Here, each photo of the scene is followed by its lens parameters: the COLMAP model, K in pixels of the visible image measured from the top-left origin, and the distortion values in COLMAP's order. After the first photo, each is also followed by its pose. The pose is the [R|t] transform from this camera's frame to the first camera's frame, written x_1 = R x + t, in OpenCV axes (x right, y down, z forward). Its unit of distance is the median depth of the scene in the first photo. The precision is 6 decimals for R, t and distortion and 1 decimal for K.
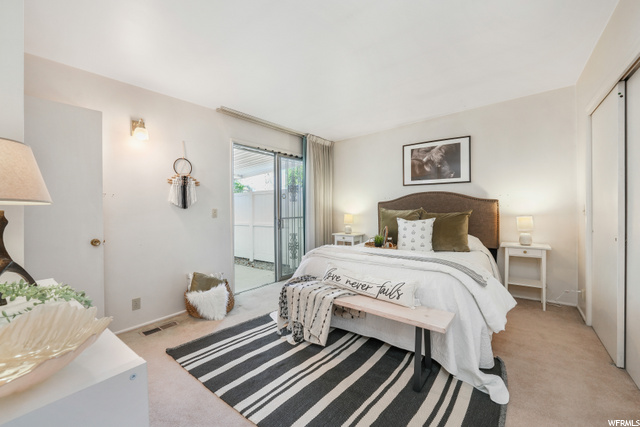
lens RADIAL K [[262.7, 0, 317.4], [0, 262.7, 206.9], [0, 0, 1]] dist [-0.009255, -0.000378]
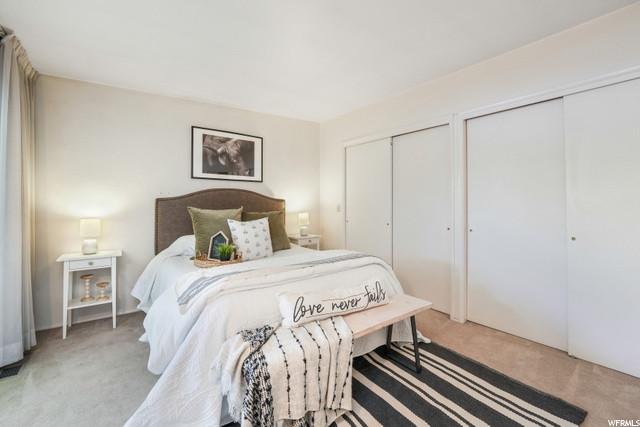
lens RADIAL K [[262.7, 0, 317.4], [0, 262.7, 206.9], [0, 0, 1]] dist [-0.009255, -0.000378]
pose [[0.264200, -0.002871, 0.964464, -0.353227], [-0.002074, 0.999992, 0.003545, 0.000509], [-0.964466, -0.002936, 0.264192, 0.487976]]
